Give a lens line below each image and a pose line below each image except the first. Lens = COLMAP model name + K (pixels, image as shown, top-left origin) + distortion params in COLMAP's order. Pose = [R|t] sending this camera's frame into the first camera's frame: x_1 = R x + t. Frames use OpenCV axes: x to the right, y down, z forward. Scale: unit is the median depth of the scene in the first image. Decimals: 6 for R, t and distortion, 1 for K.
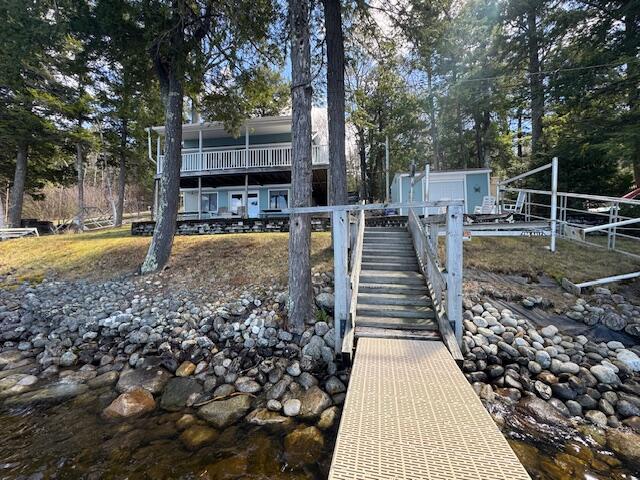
lens RADIAL K [[256.0, 0, 320.0], [0, 256.0, 240.0], [0, 0, 1]] dist [-0.003358, -0.000203]
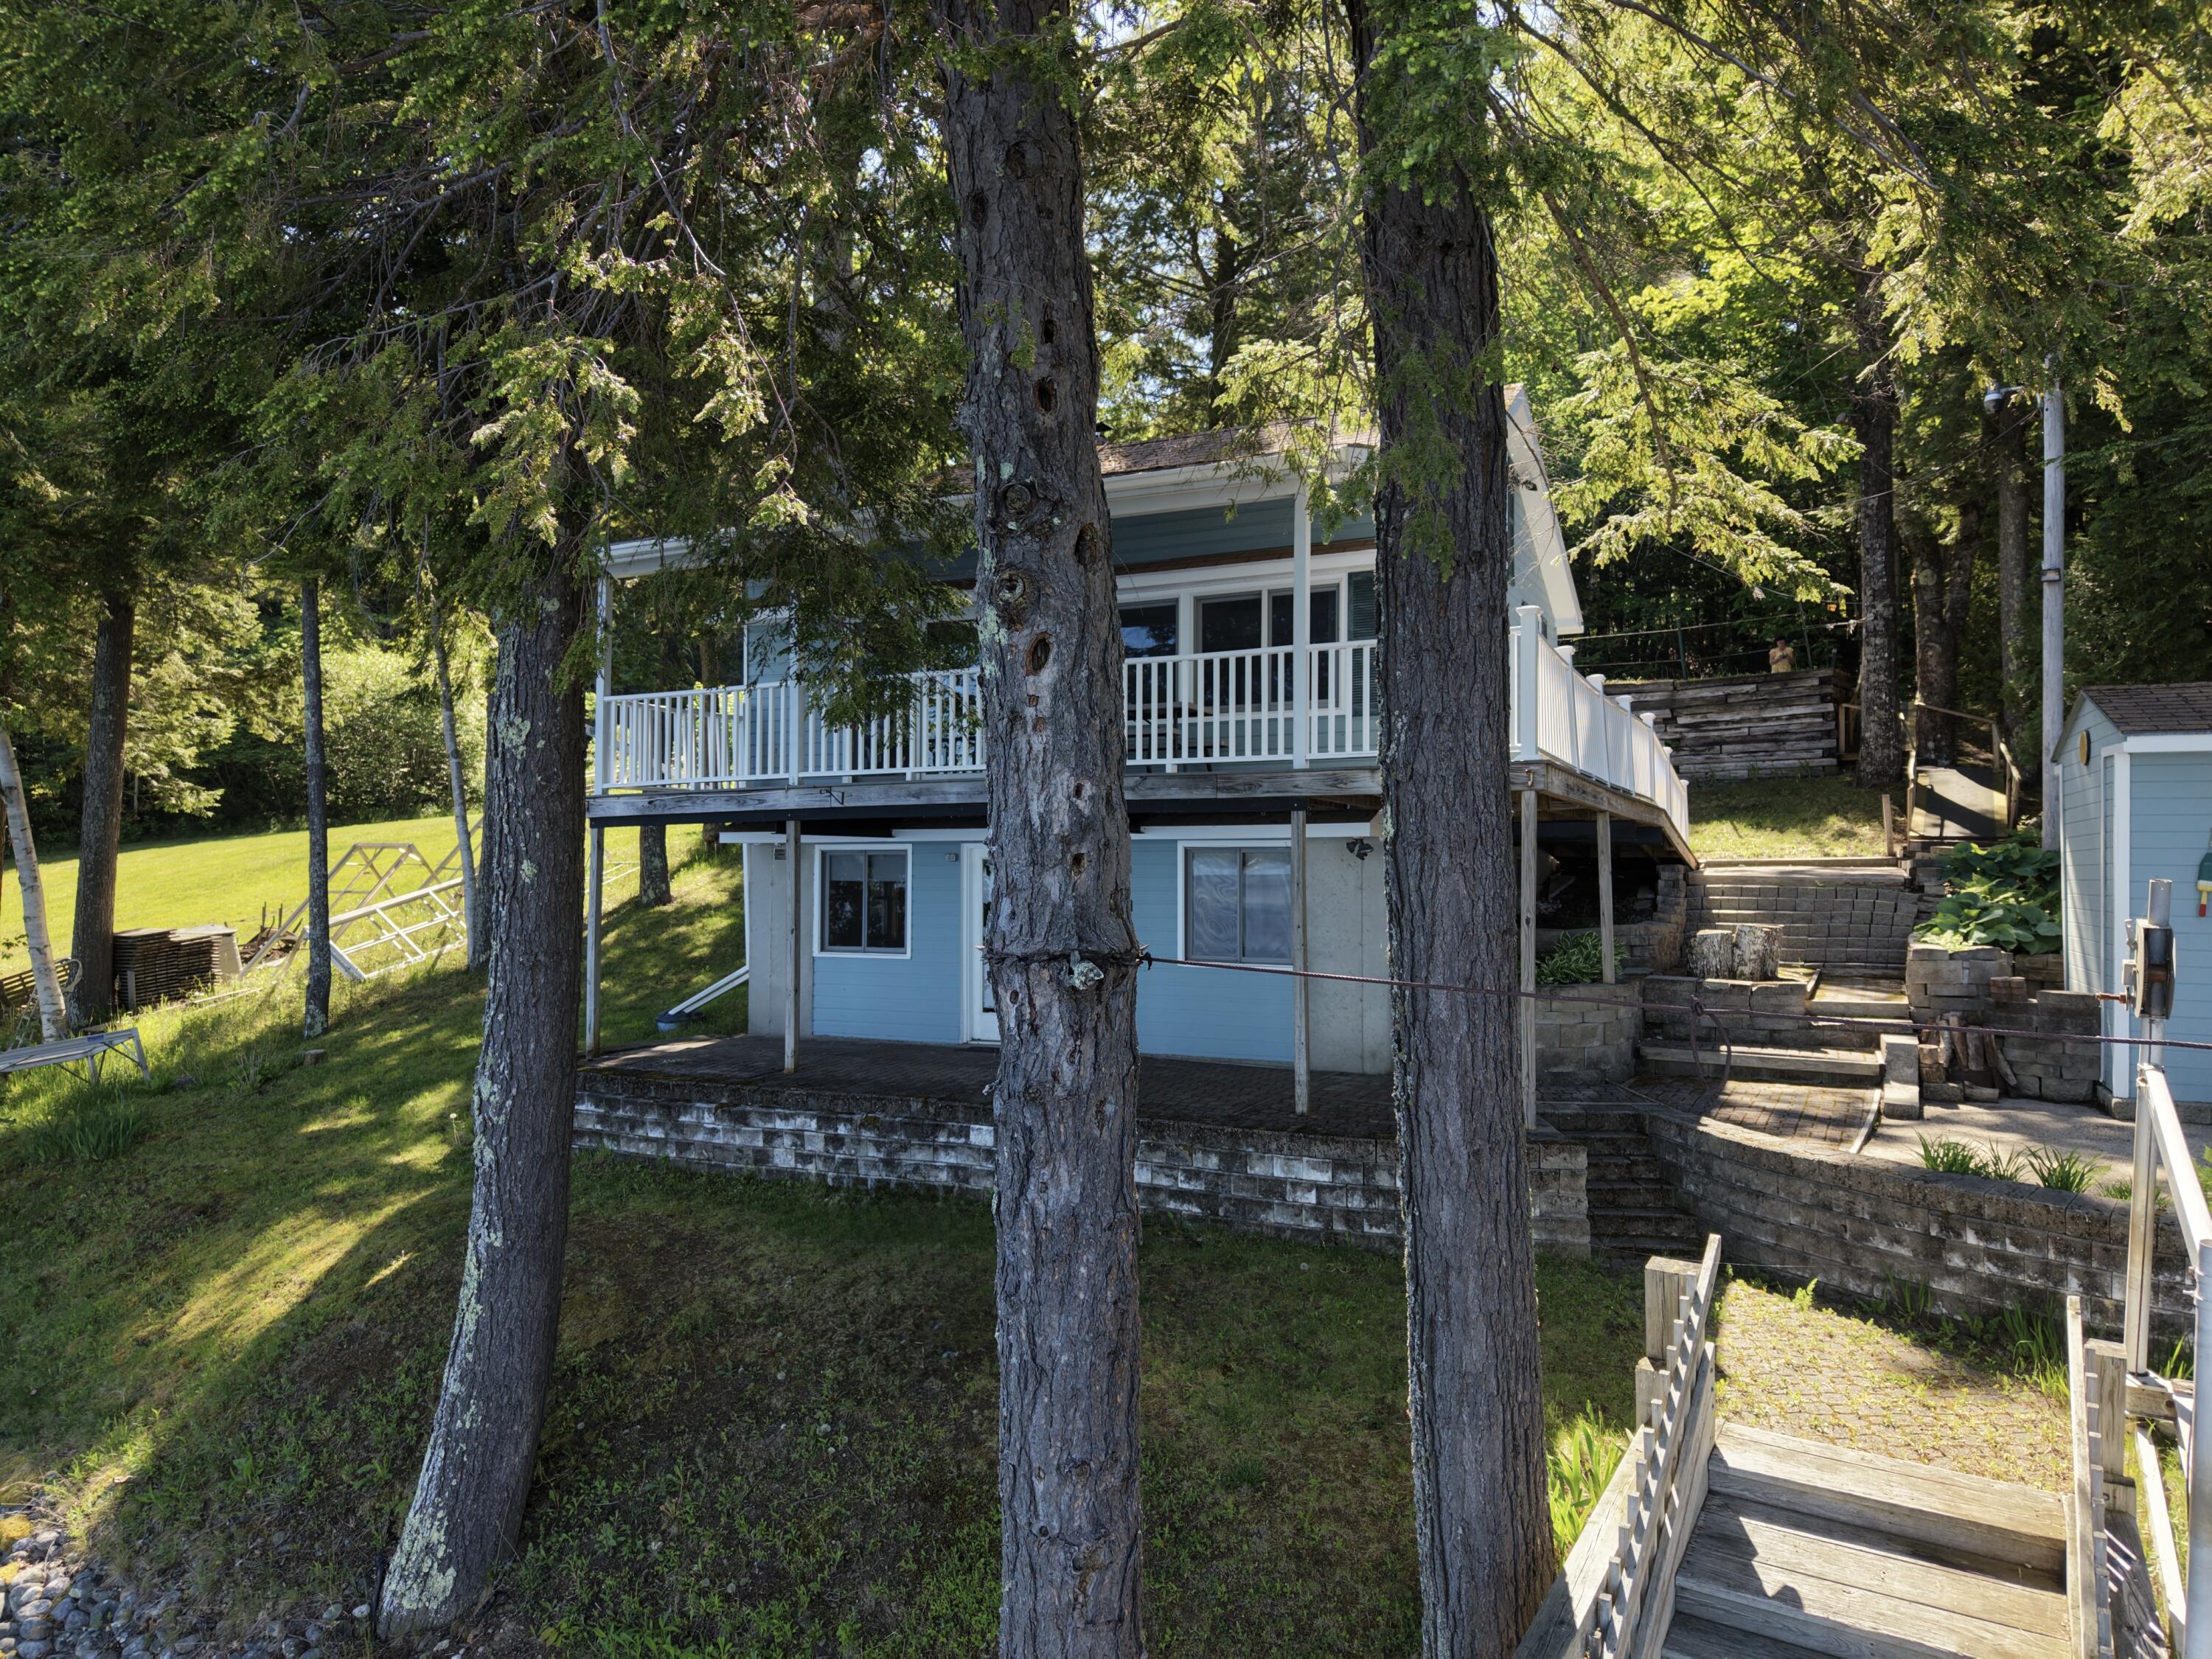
lens RADIAL K [[1477.7, 0, 1106.0], [0, 1477.7, 829.5], [0, 0, 1]] dist [0.021229, -0.017709]
pose [[0.944221, 0.006085, -0.329257, 0.087078], [-0.002281, 0.999926, 0.011937, -0.279956], [0.329305, -0.010520, 0.944165, 0.112226]]
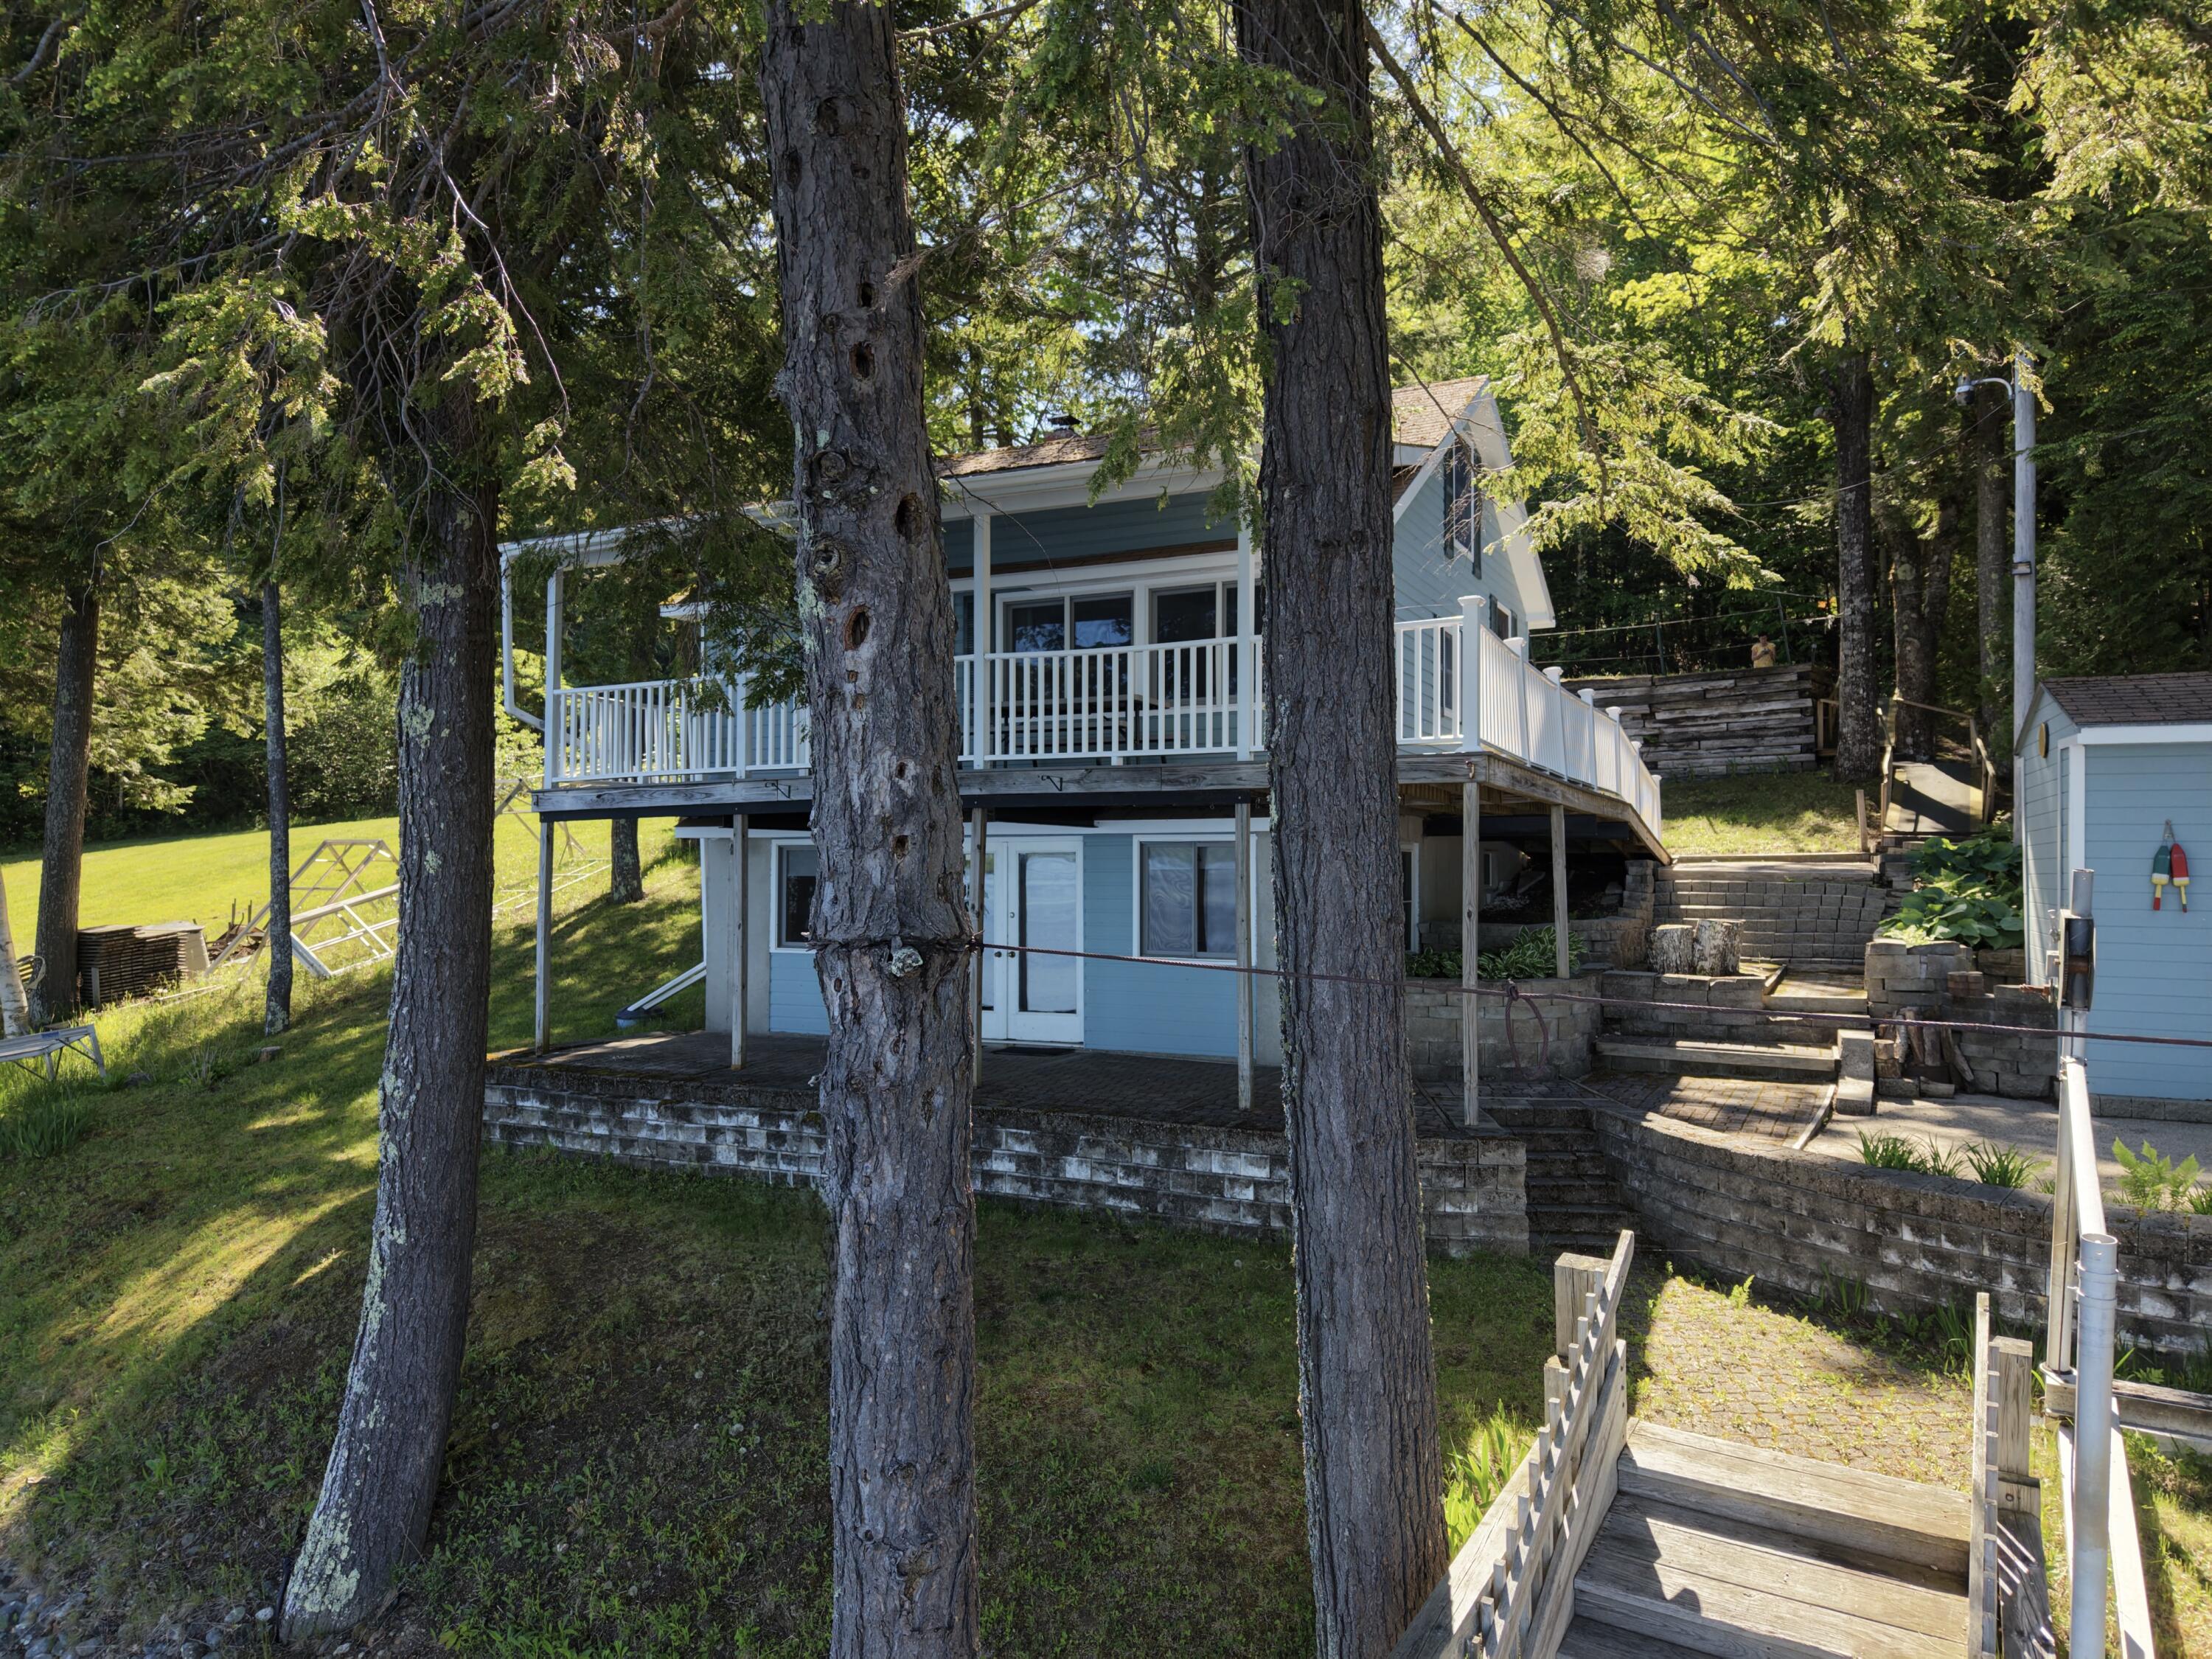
lens RADIAL K [[1477.7, 0, 1106.0], [0, 1477.7, 829.5], [0, 0, 1]] dist [0.021229, -0.017709]
pose [[0.944319, 0.006058, -0.328975, 0.119116], [-0.001926, 0.999915, 0.012884, -0.276186], [0.329025, -0.011533, 0.944251, 0.134523]]
